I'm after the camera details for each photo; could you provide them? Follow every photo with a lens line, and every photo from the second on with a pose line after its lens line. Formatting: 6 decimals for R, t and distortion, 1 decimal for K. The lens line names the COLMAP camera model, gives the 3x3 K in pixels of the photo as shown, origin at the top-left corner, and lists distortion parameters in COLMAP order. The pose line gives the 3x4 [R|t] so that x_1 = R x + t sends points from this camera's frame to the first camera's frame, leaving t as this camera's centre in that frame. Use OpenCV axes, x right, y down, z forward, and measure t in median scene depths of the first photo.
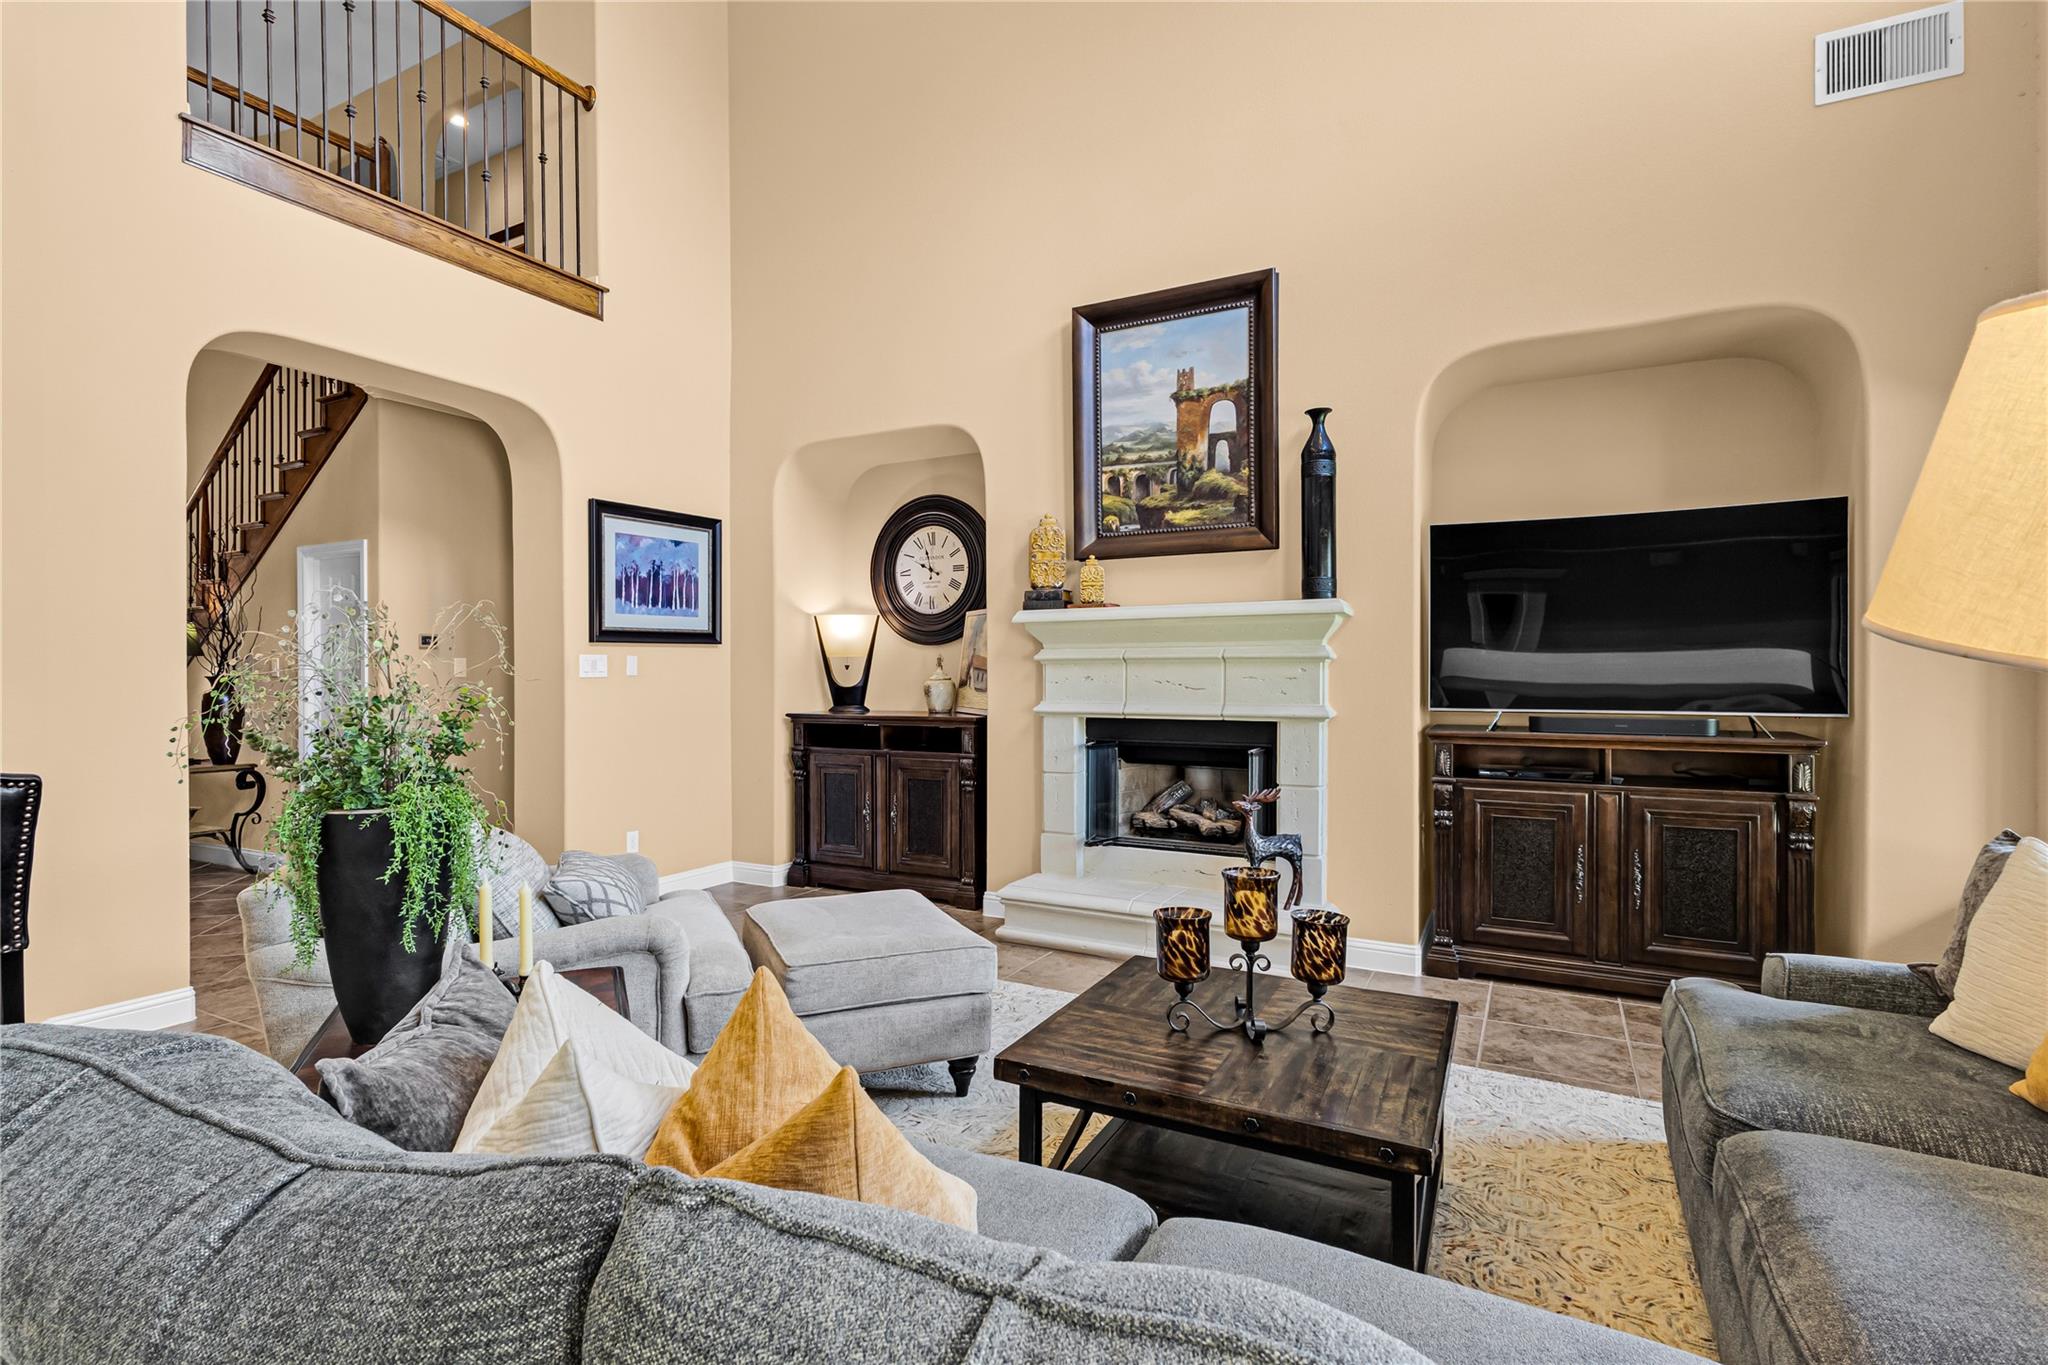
lens RADIAL K [[962.6, 0, 1031.0], [0, 962.6, 687.4], [0, 0, 1]] dist [0.005838, 0.001102]
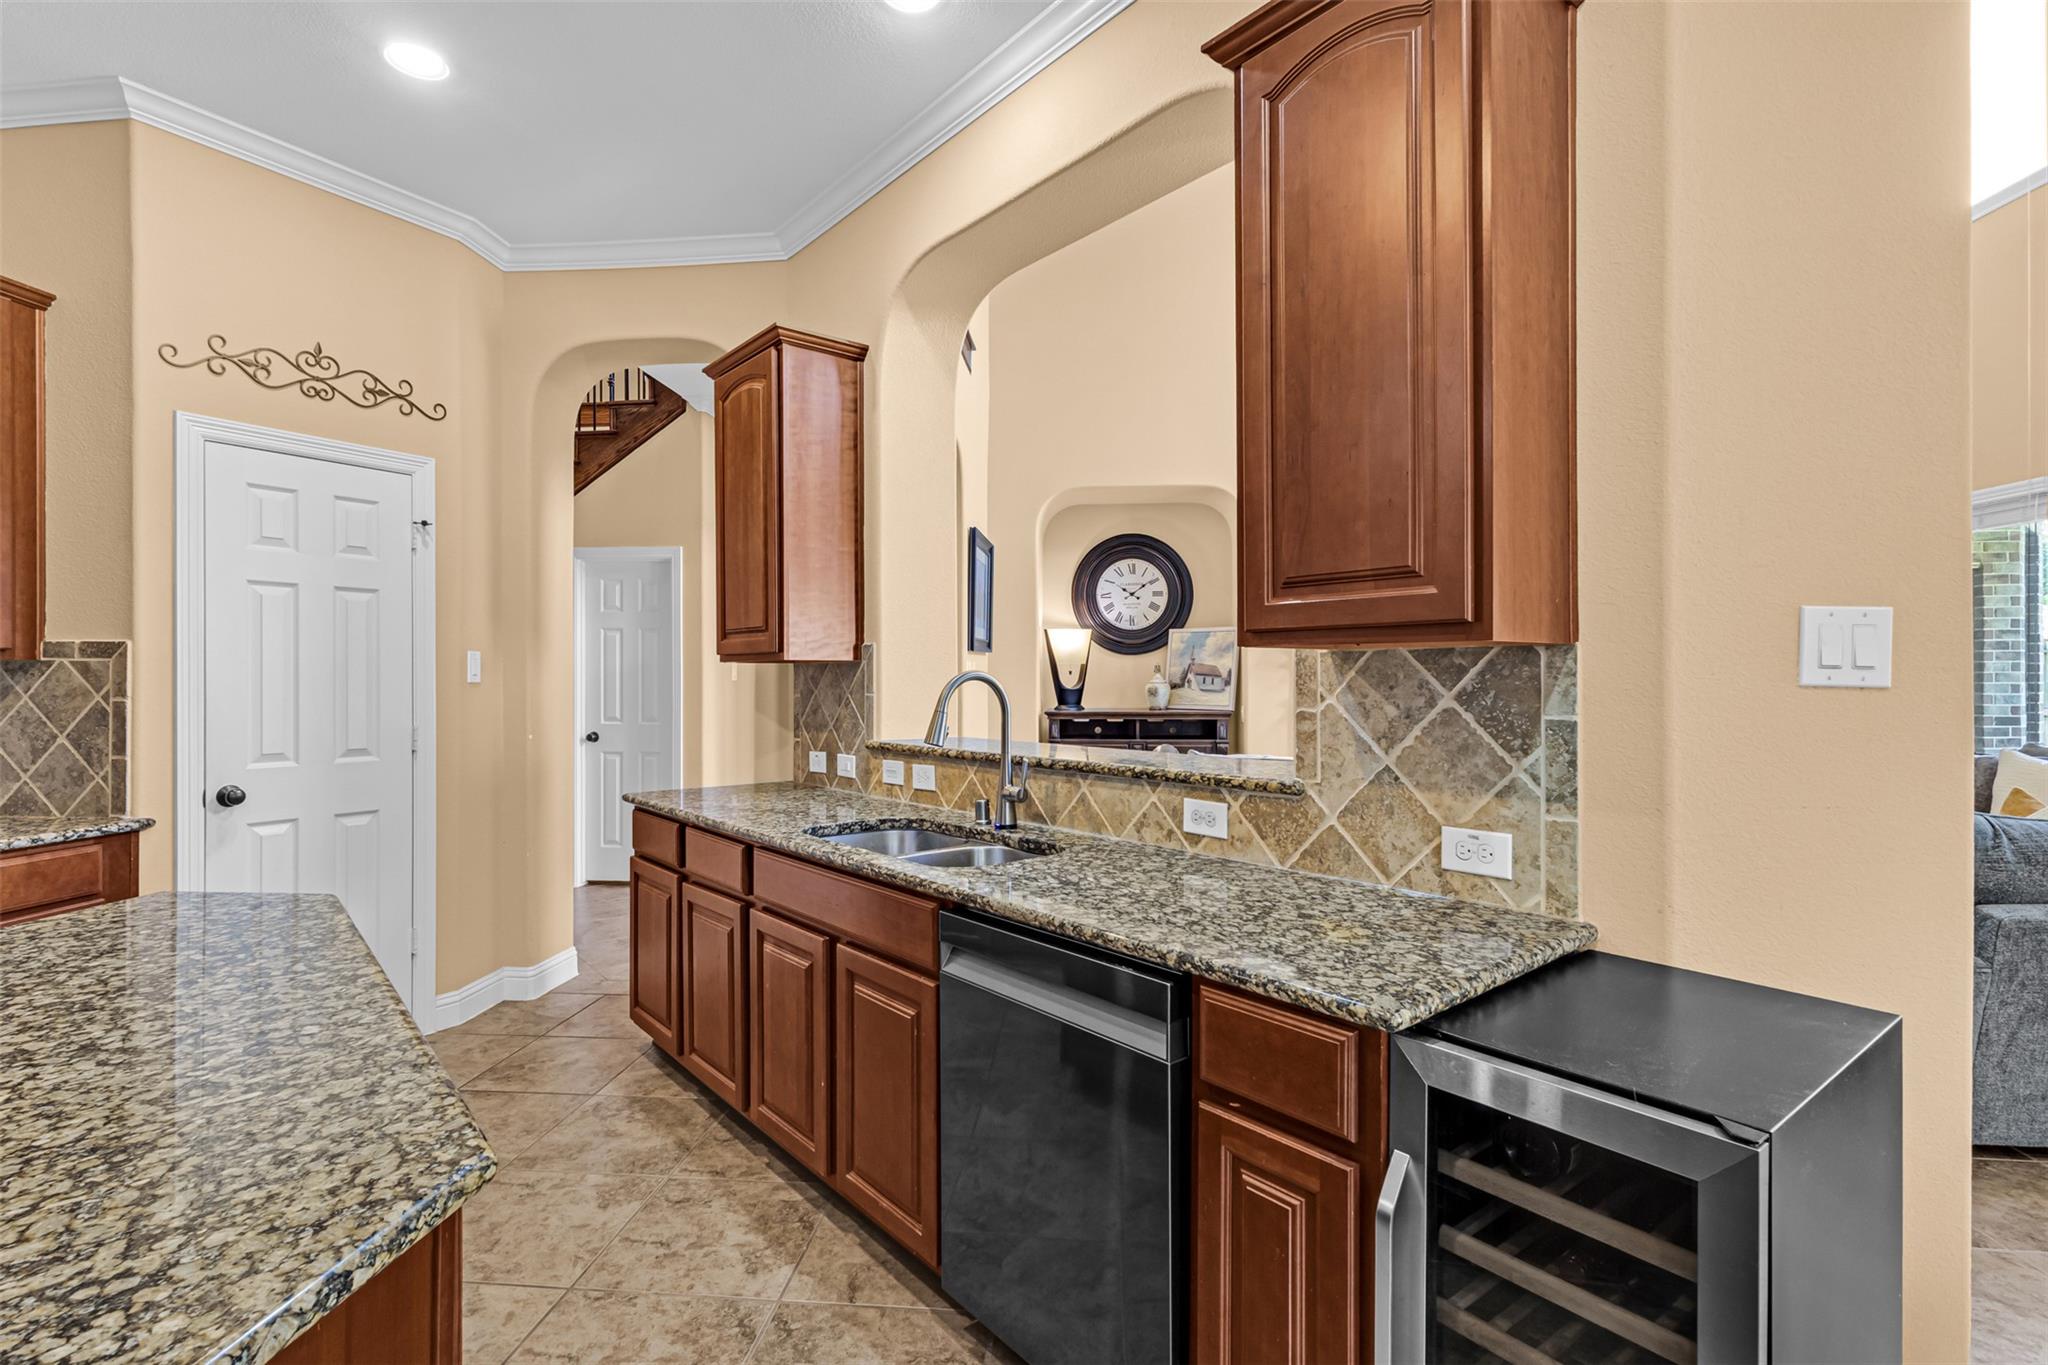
lens RADIAL K [[962.6, 0, 995.4], [0, 962.6, 681.7], [0, 0, 1]] dist [0.005838, 0.001102]
pose [[0.922268, -0.001039, 0.386549, -0.942079], [0.005034, 0.999944, -0.009321, 0.001694], [-0.386517, 0.010542, 0.922222, -0.092791]]
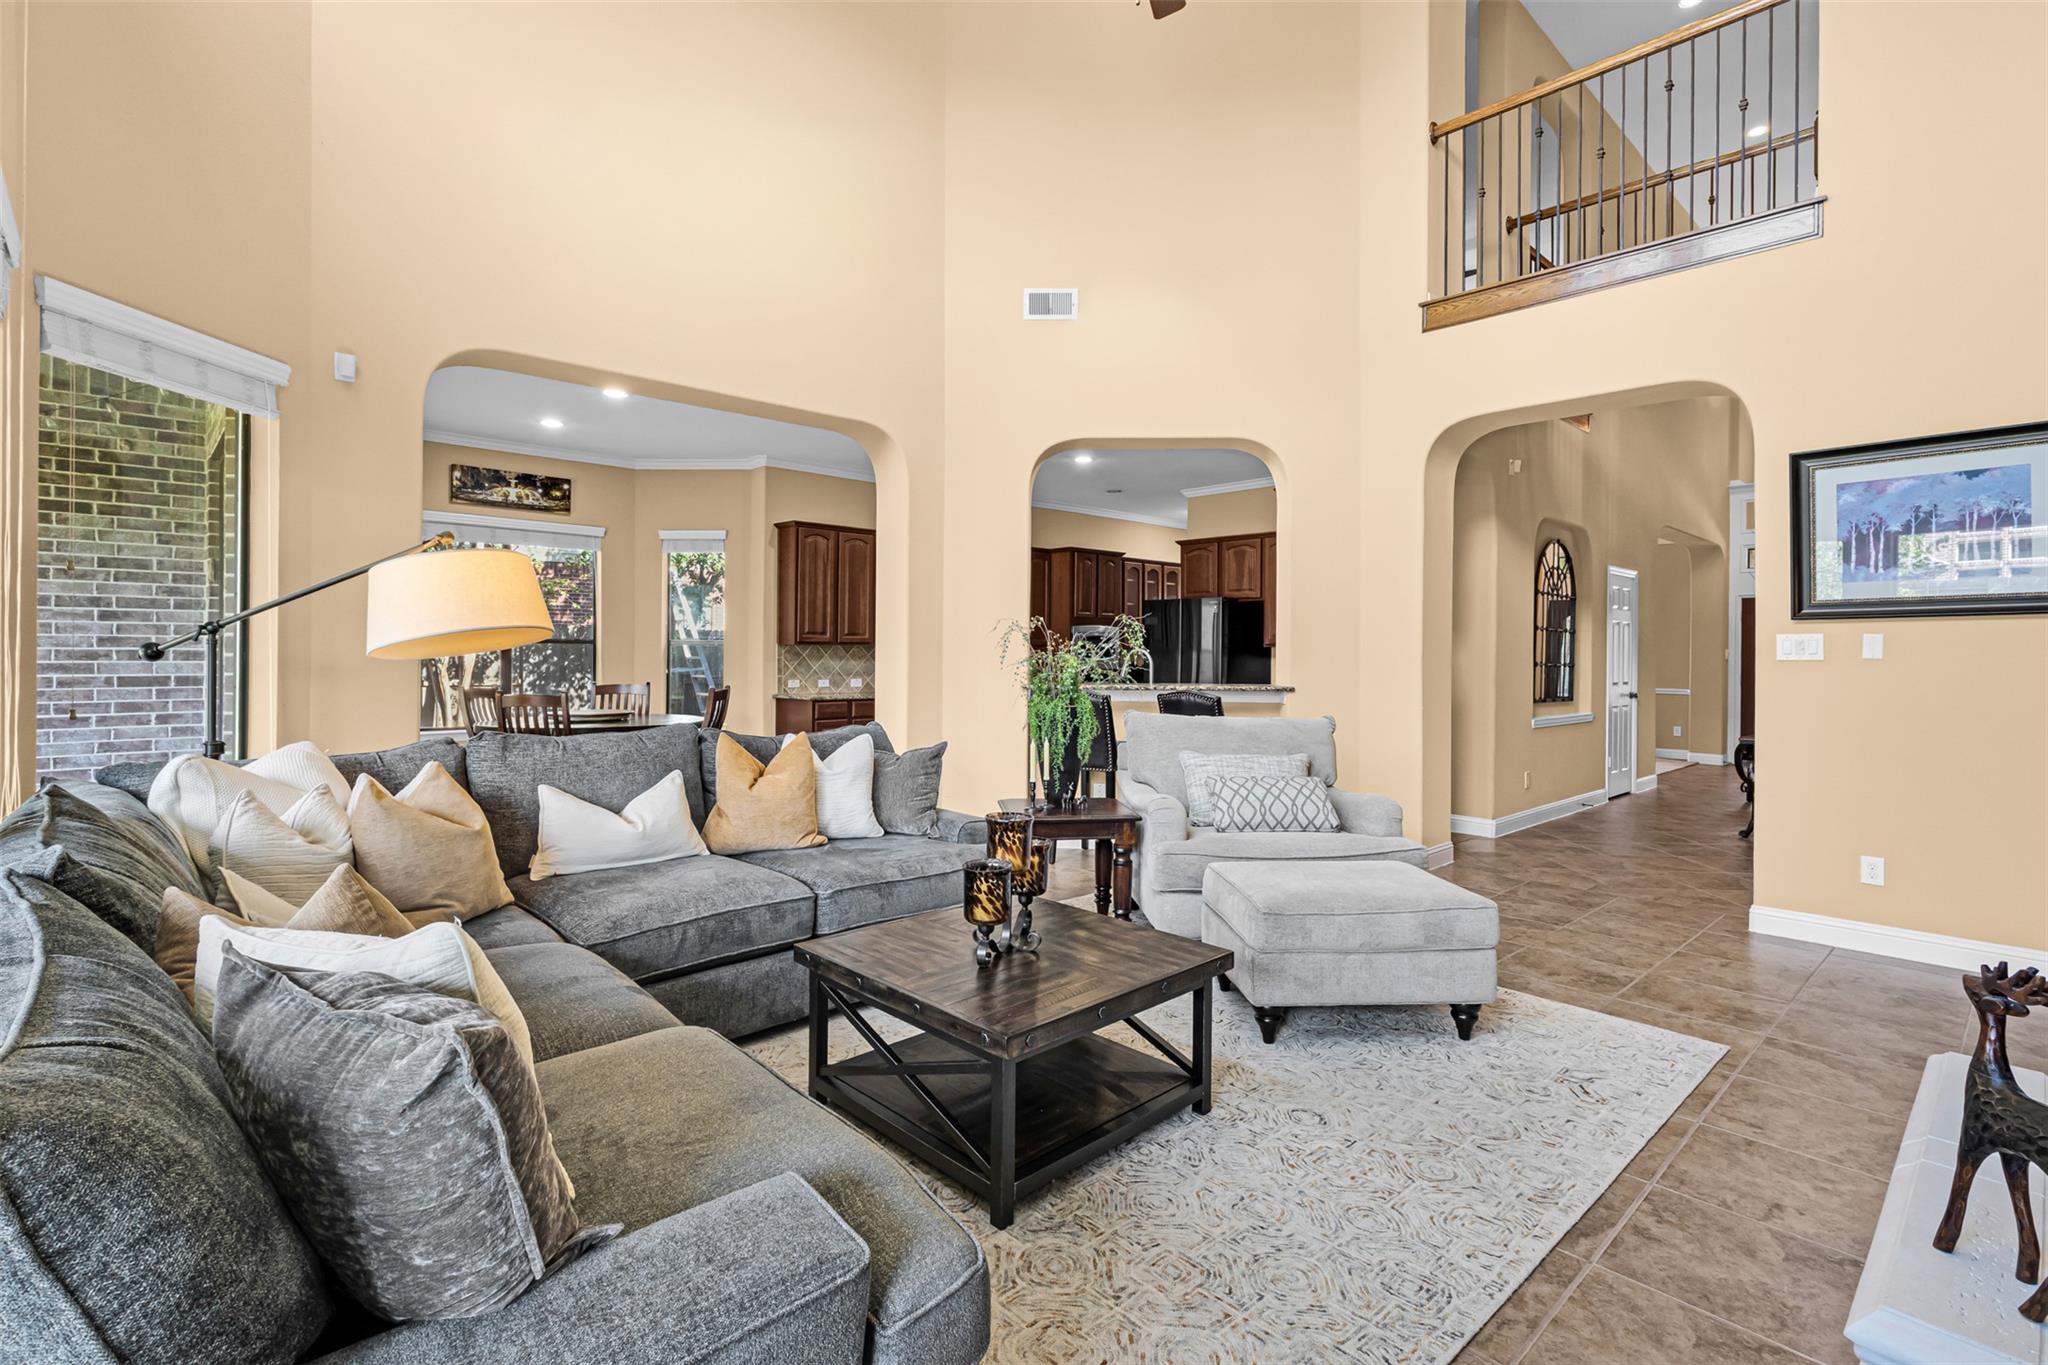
lens RADIAL K [[962.6, 0, 999.0], [0, 962.6, 650.5], [0, 0, 1]] dist [0.005838, 0.001102]
pose [[-0.345360, -0.003321, -0.938464, 0.644314], [-0.019721, 0.999799, 0.003720, -0.008978], [0.938263, 0.019792, -0.345356, 0.672780]]
